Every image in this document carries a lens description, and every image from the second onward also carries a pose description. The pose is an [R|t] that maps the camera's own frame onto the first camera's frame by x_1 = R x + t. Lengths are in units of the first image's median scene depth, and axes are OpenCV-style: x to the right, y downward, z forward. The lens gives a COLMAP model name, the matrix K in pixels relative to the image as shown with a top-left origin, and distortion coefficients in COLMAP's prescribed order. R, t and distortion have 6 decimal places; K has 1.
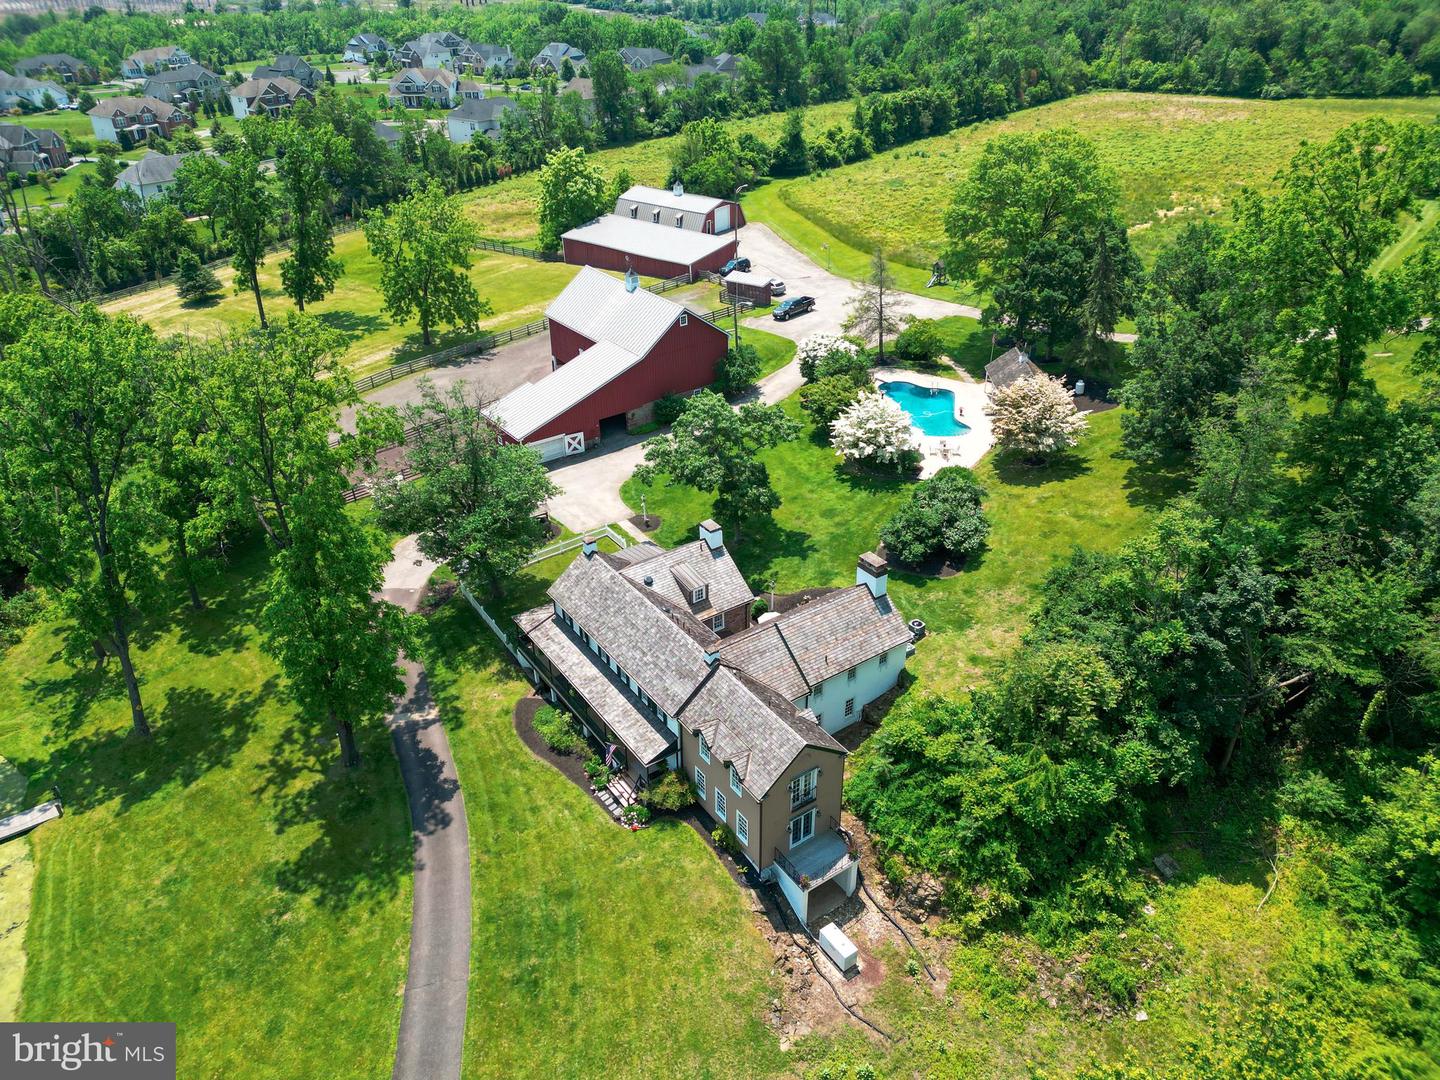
lens RADIAL K [[1001.8, 0, 711.1], [0, 1001.8, 545.0], [0, 0, 1]] dist [0.072002, -0.066361]
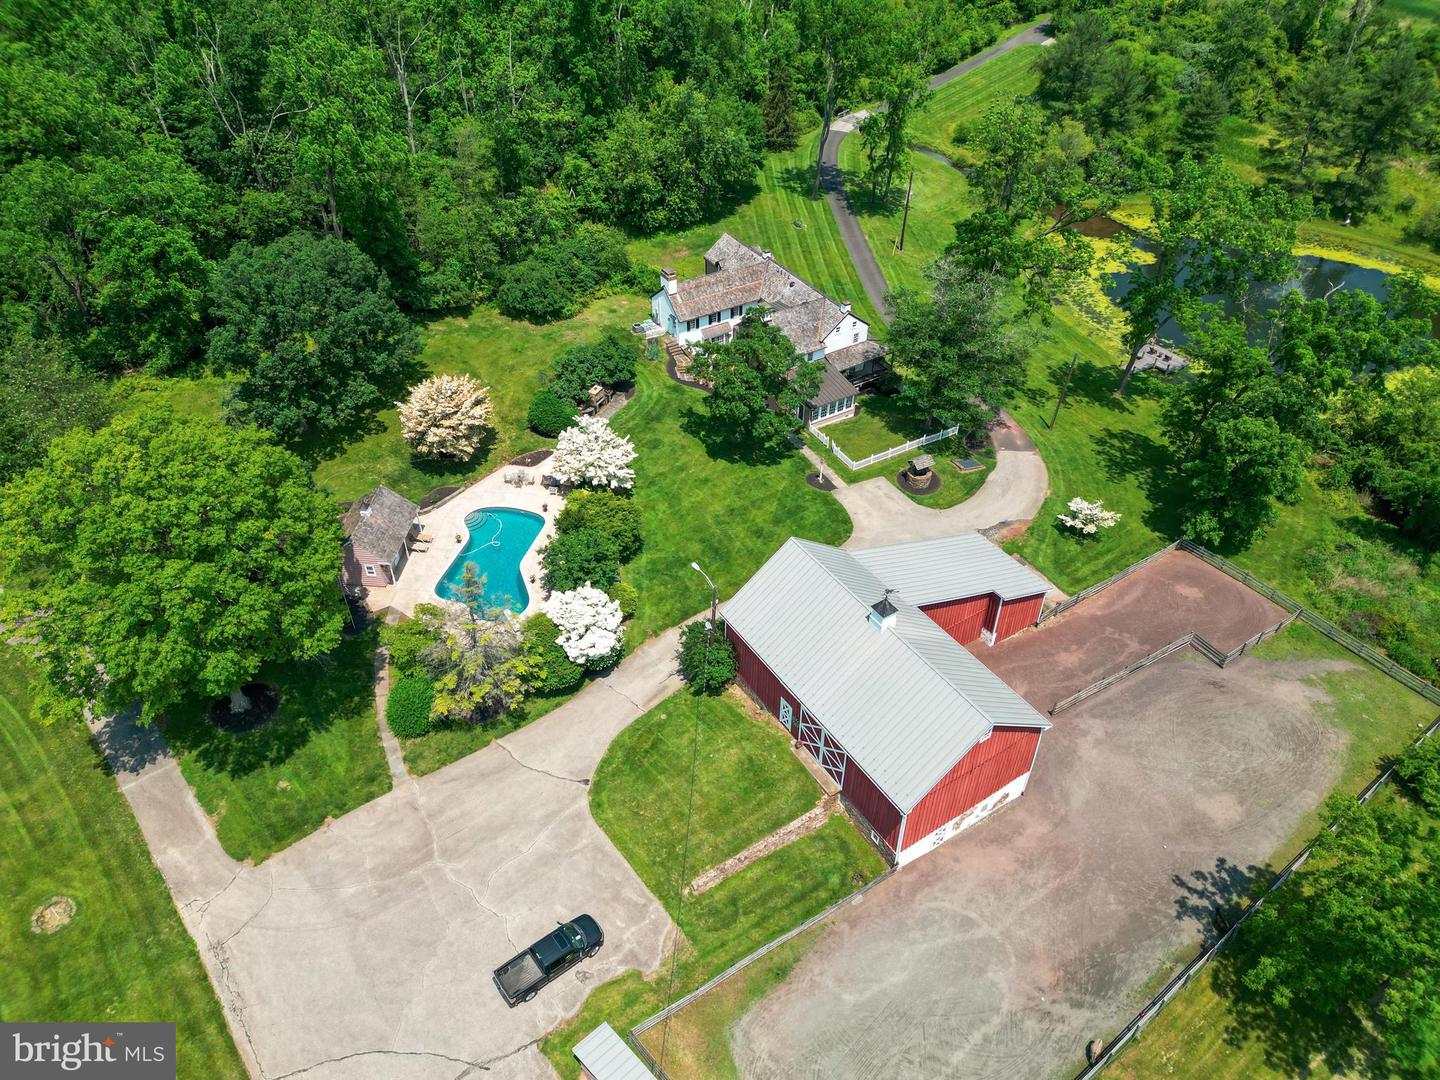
lens RADIAL K [[1001.8, 0, 705.3], [0, 1001.8, 540.9], [0, 0, 1]] dist [0.072002, -0.066361]
pose [[-0.997790, -0.030820, 0.058868, -0.004642], [0.046225, 0.314482, 0.948137, -0.606829], [-0.047734, 0.948763, -0.312362, 0.826823]]
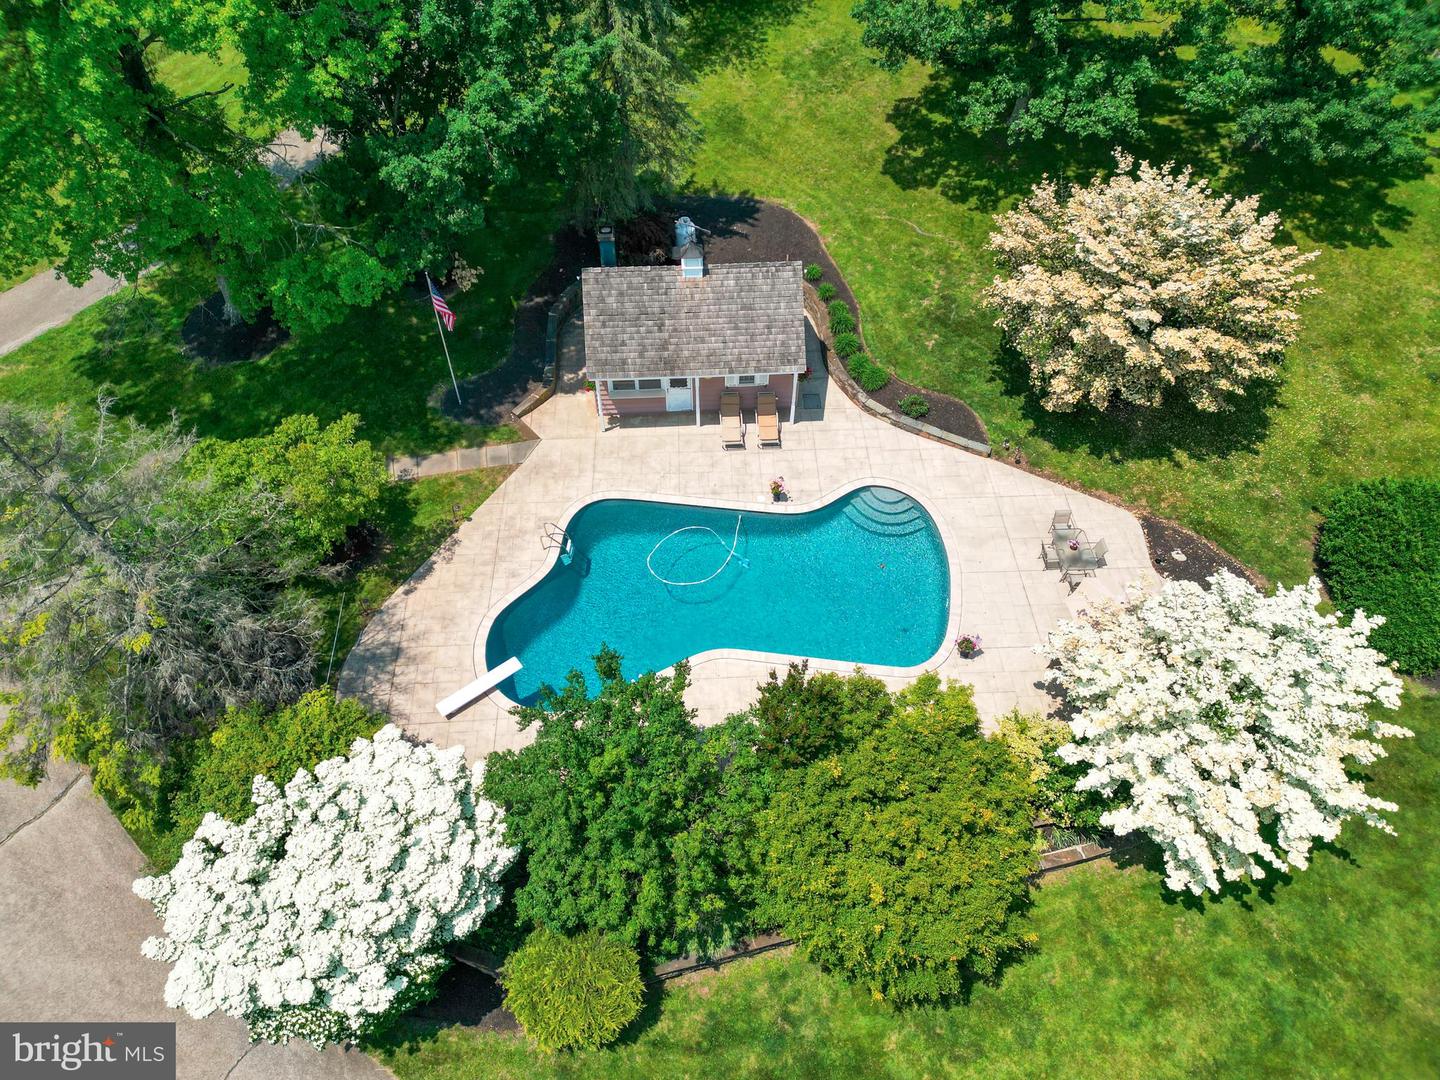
lens RADIAL K [[1001.8, 0, 722.1], [0, 1001.8, 538.4], [0, 0, 1]] dist [0.072002, -0.066361]
pose [[-0.096426, -0.763953, 0.638027, 0.021444], [0.509299, 0.512873, 0.691069, -0.235587], [-0.855170, 0.391584, 0.339626, 0.601265]]
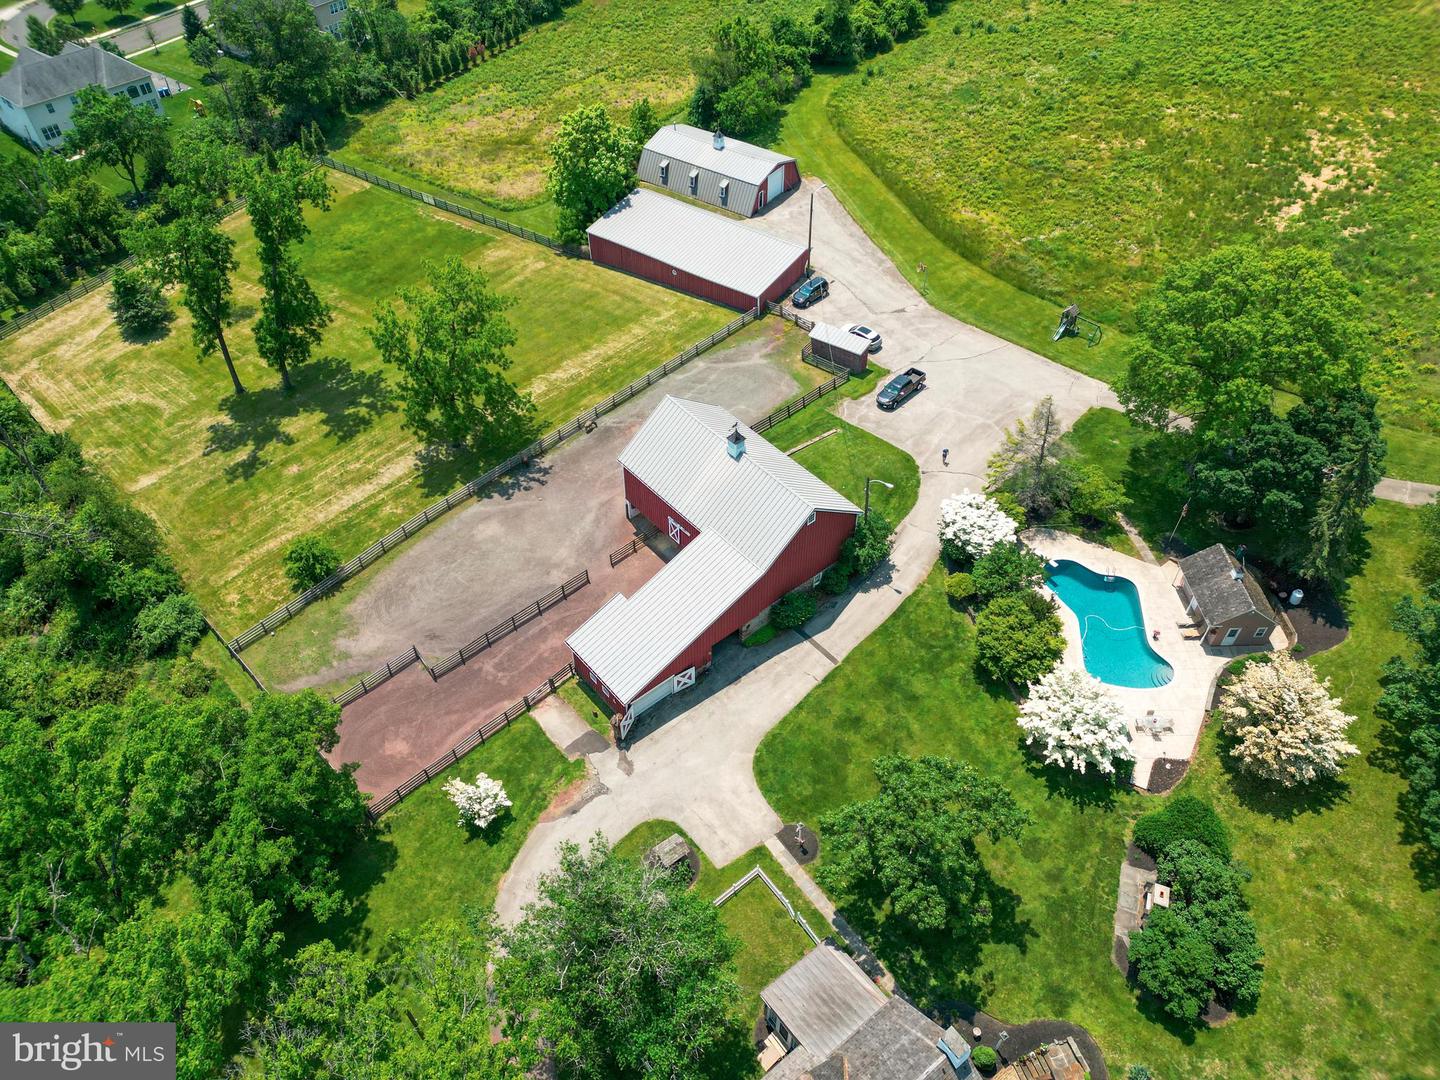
lens RADIAL K [[1001.8, 0, 714.5], [0, 1001.8, 535.7], [0, 0, 1]] dist [0.072002, -0.066361]
pose [[0.998213, -0.036435, 0.047371, -0.097722], [0.023728, 0.969131, 0.245403, -0.278615], [-0.054850, -0.243840, 0.968263, 0.155295]]
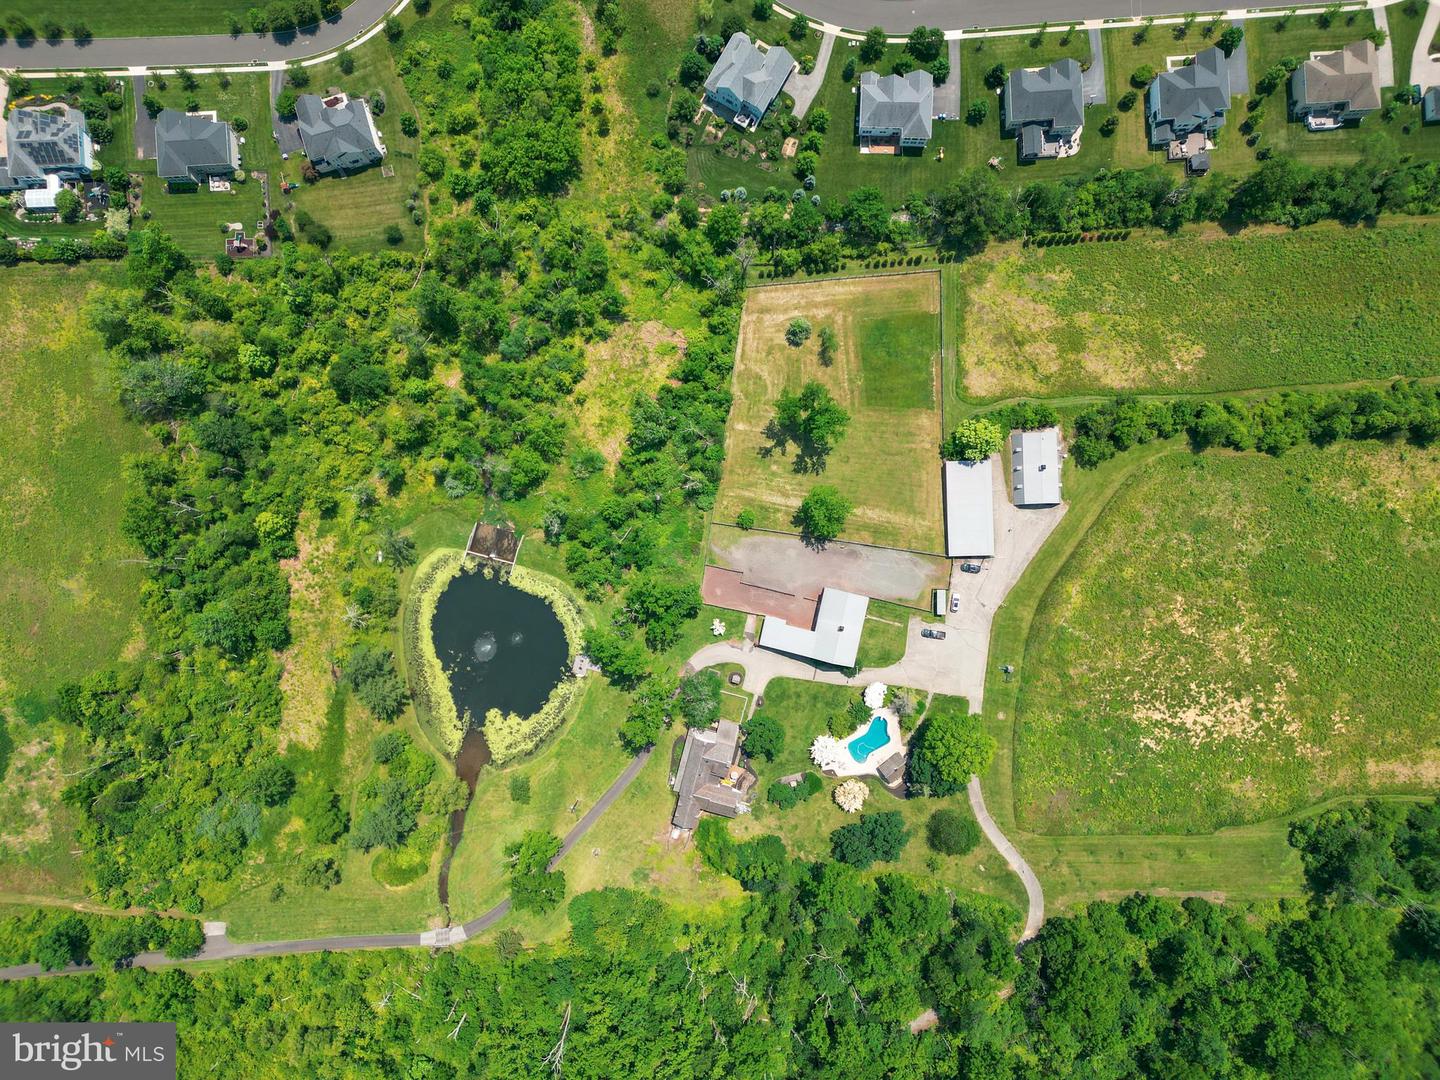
lens RADIAL K [[1001.8, 0, 720.5], [0, 1001.8, 527.7], [0, 0, 1]] dist [0.072002, -0.066361]
pose [[0.651490, 0.758561, -0.012128, -0.312418], [-0.386333, 0.345475, 0.855215, -1.706584], [0.652923, -0.552479, 0.518131, -0.252776]]
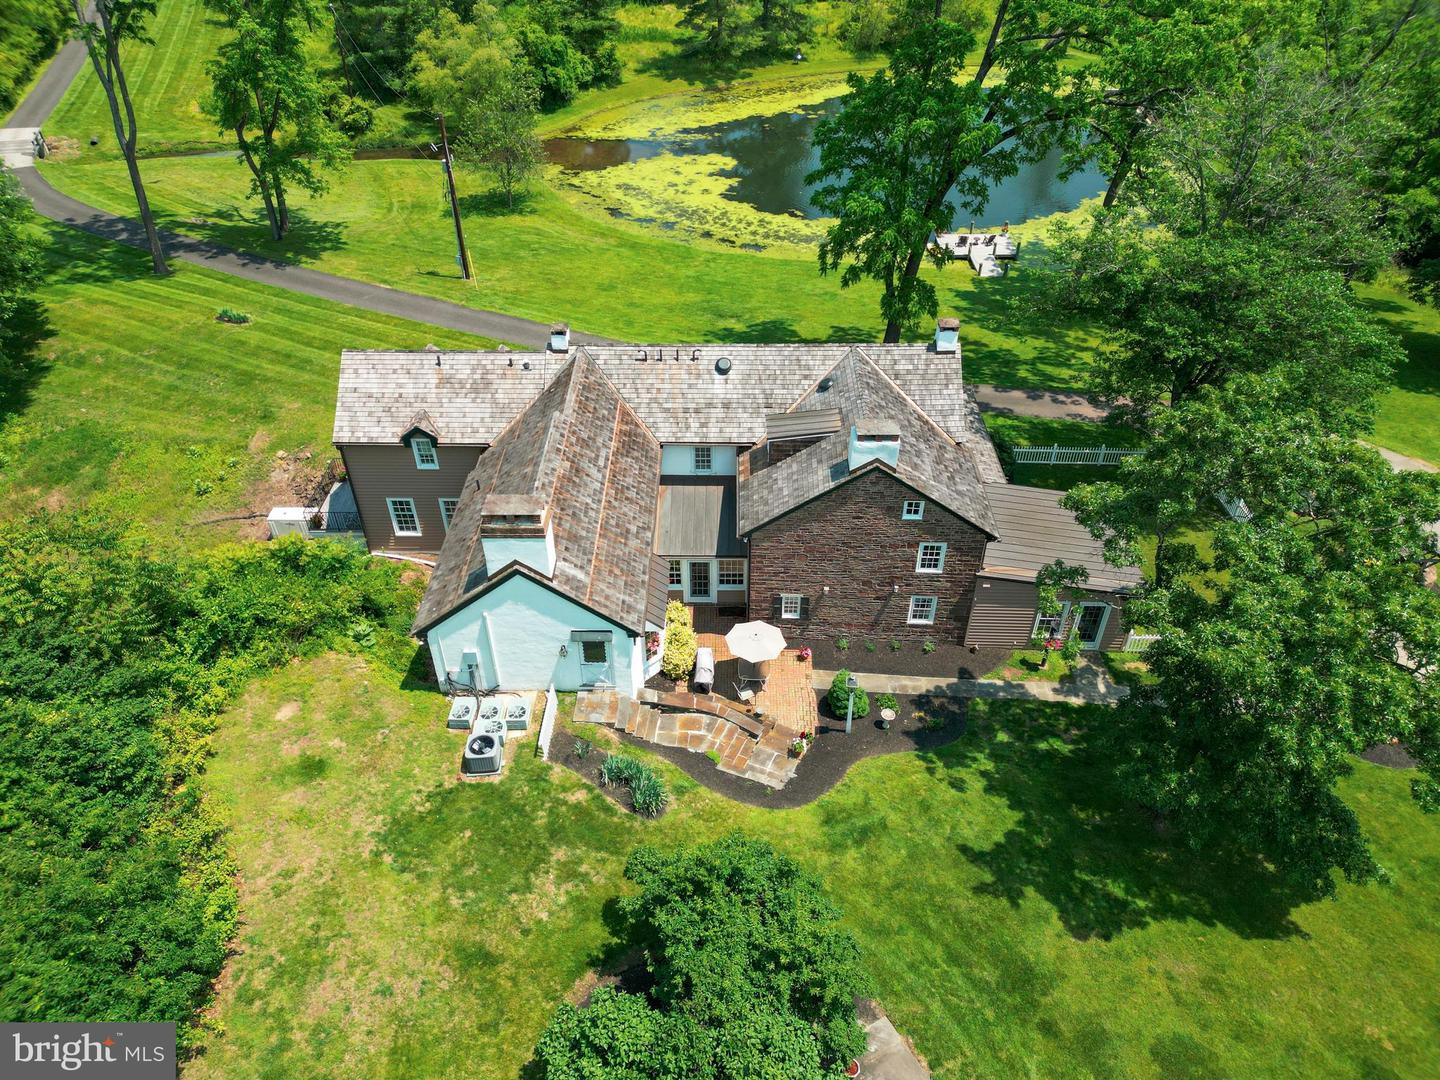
lens RADIAL K [[1001.8, 0, 707.8], [0, 1001.8, 540.2], [0, 0, 1]] dist [0.072002, -0.066361]
pose [[-0.585649, 0.517924, -0.623514, 0.168879], [-0.411142, 0.473124, 0.779176, -0.150772], [0.698554, 0.712676, -0.064144, 0.466651]]
